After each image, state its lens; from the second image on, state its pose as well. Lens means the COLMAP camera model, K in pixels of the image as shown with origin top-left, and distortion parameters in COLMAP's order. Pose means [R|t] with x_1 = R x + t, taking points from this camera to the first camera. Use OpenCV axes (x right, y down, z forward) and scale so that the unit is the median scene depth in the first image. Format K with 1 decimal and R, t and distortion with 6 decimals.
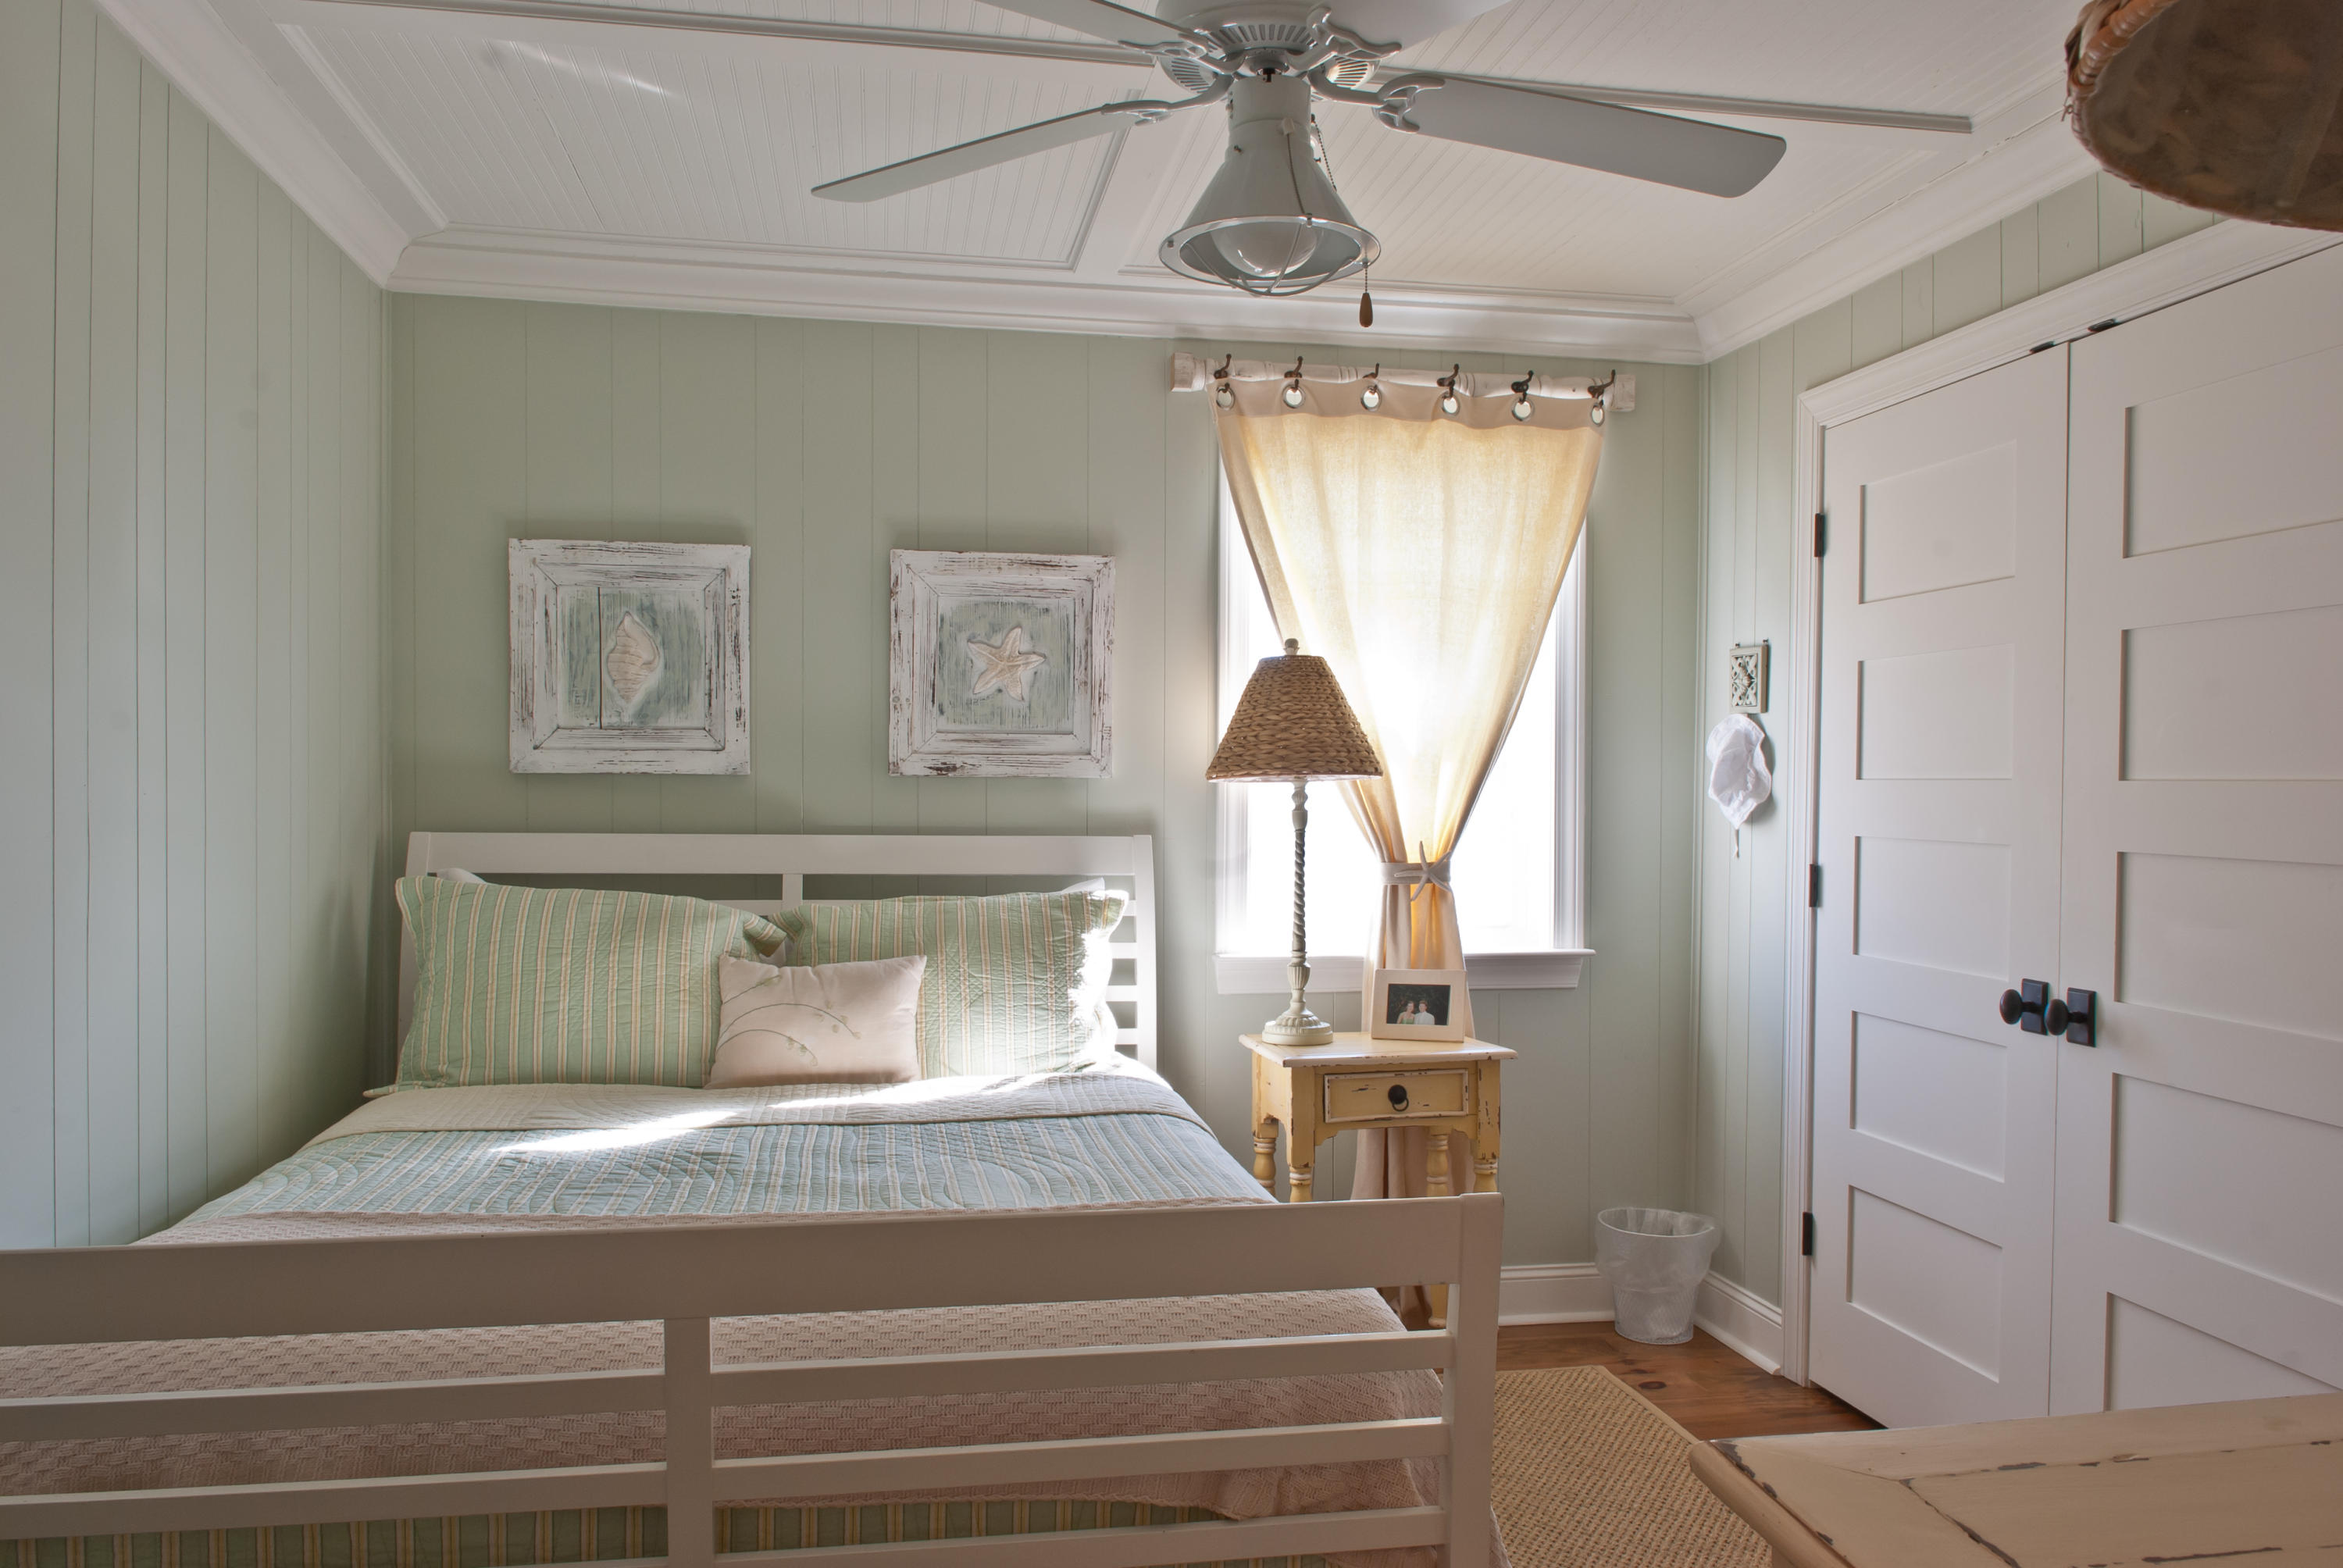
lens RADIAL K [[1737.0, 0, 1171.5], [0, 1737.0, 784.0], [0, 0, 1]] dist [-0.003264, -0.005714]
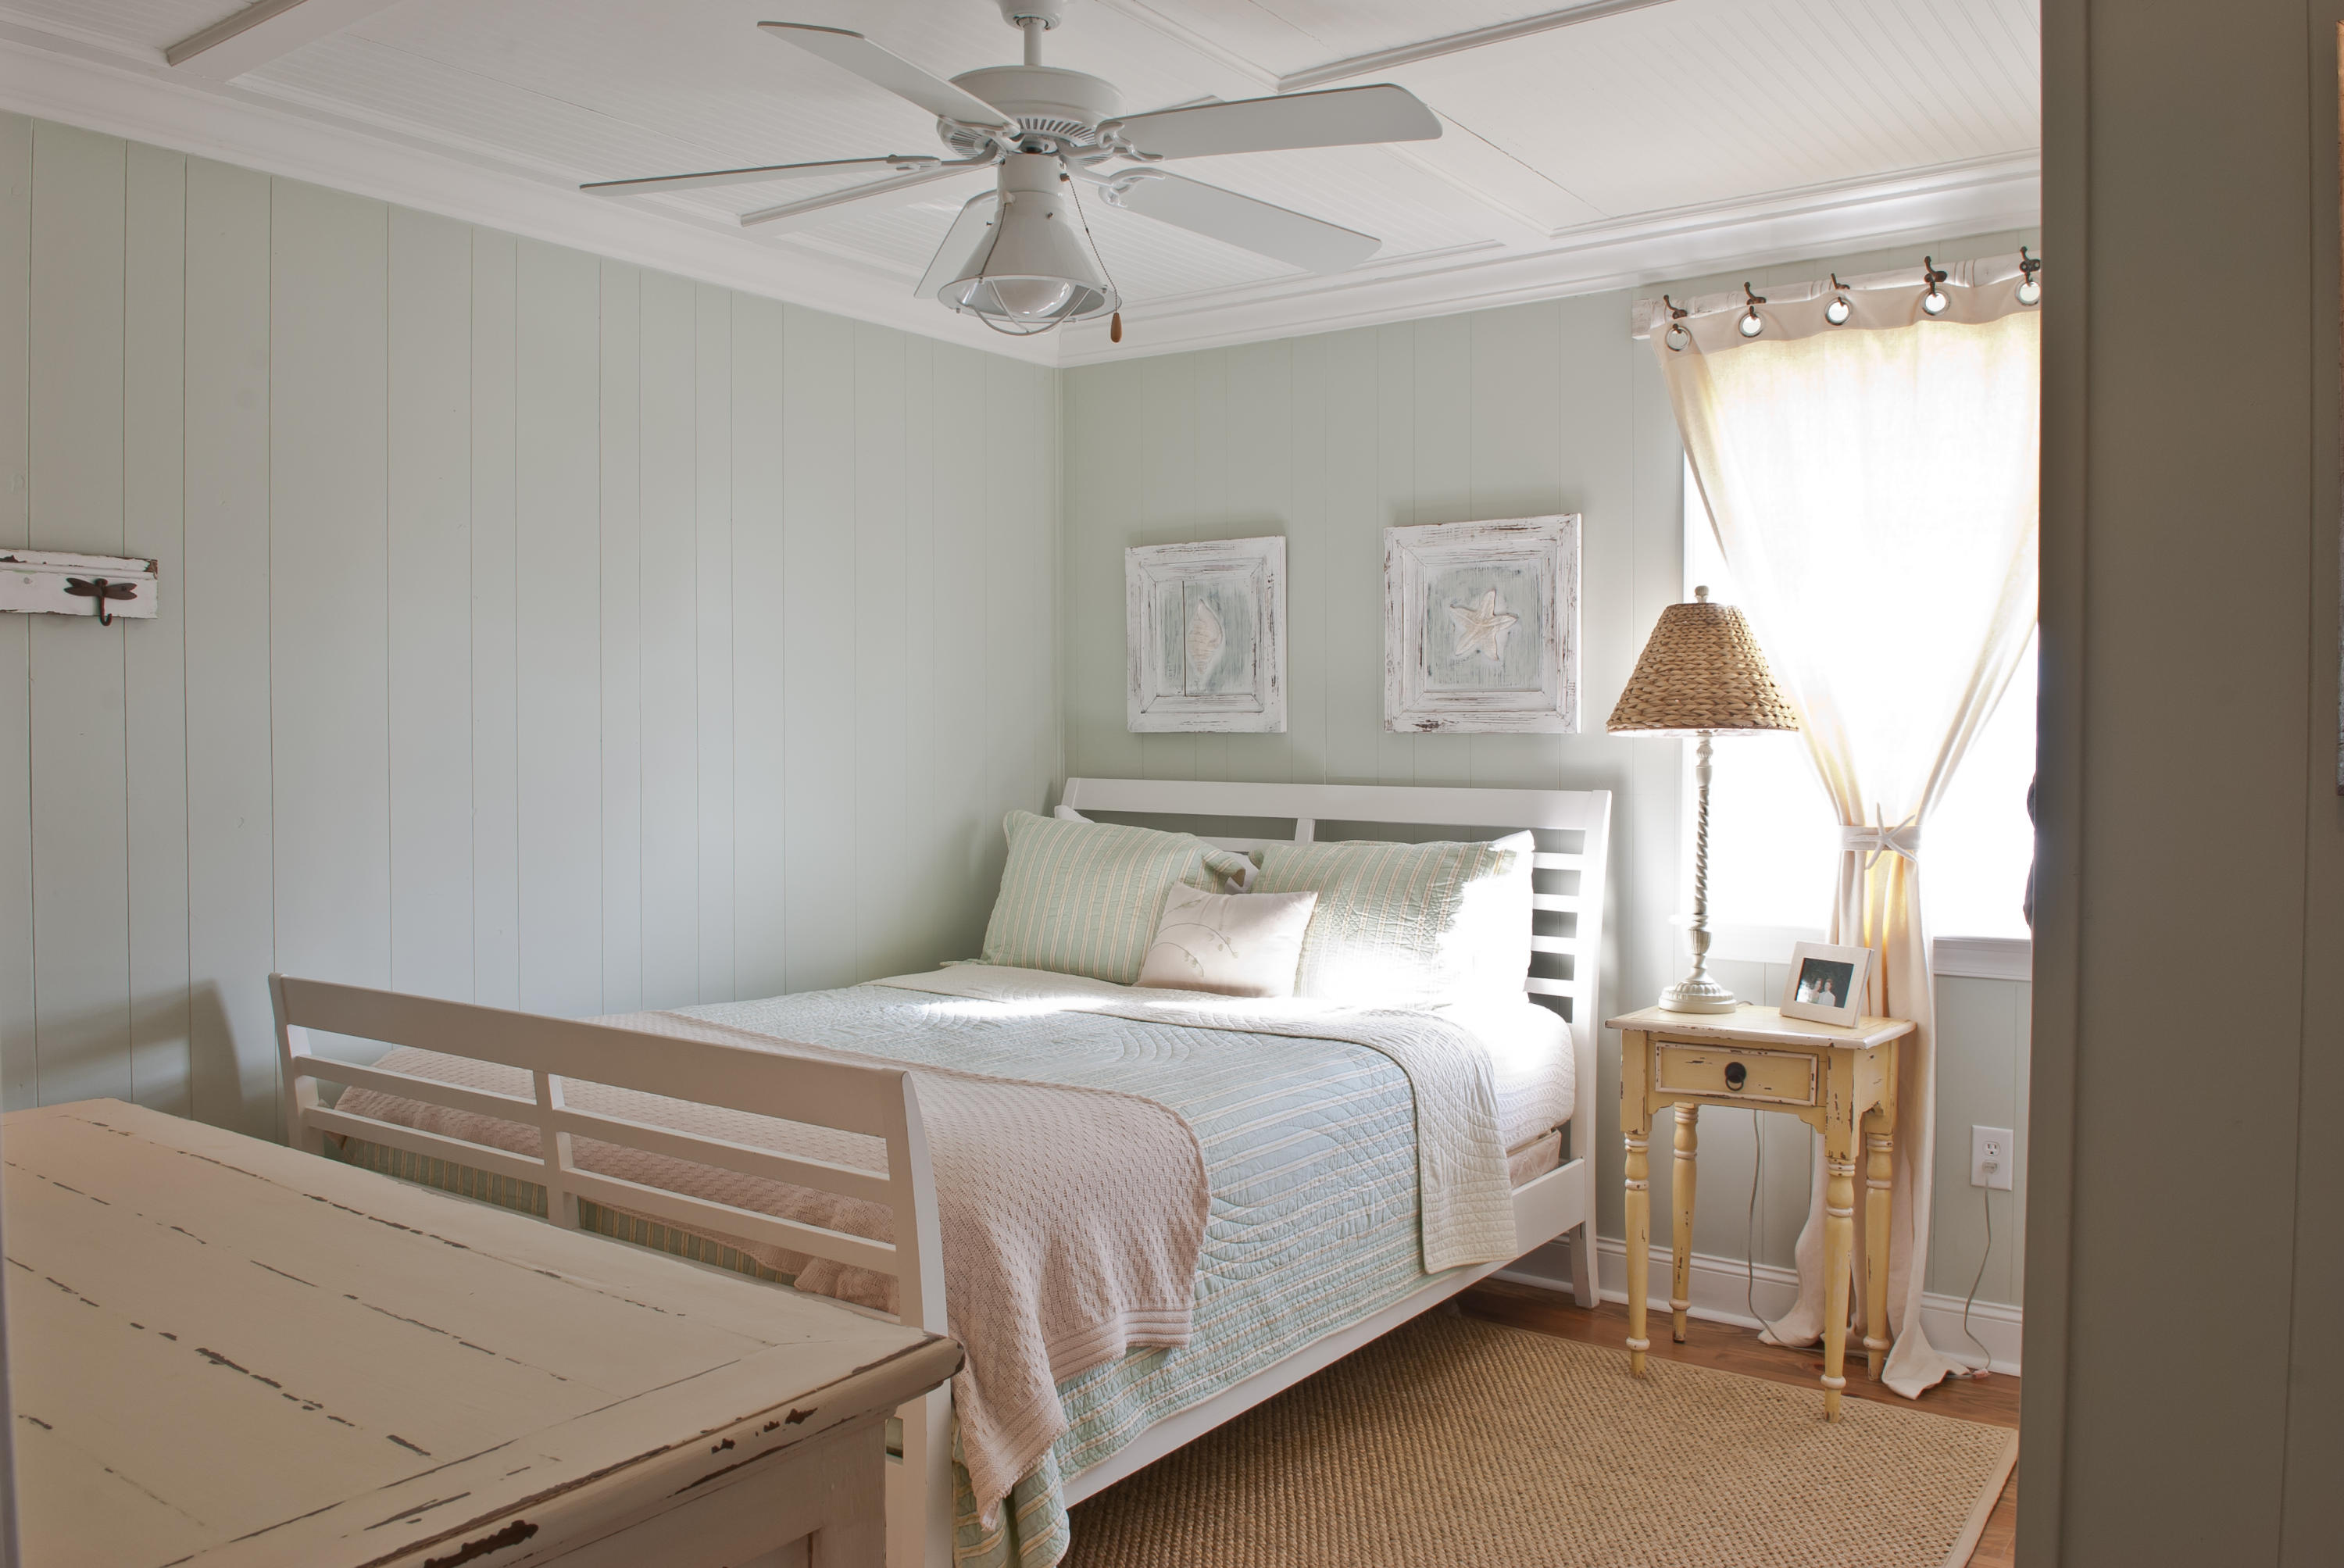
lens RADIAL K [[1769.2, 0, 1173.0], [0, 1769.2, 737.9], [0, 0, 1]] dist [-0.003260, -0.098632]
pose [[0.698058, -0.004394, -0.716028, 0.558478], [0.003319, 0.999990, -0.002900, 0.001516], [0.716034, -0.000352, 0.698066, 0.118221]]
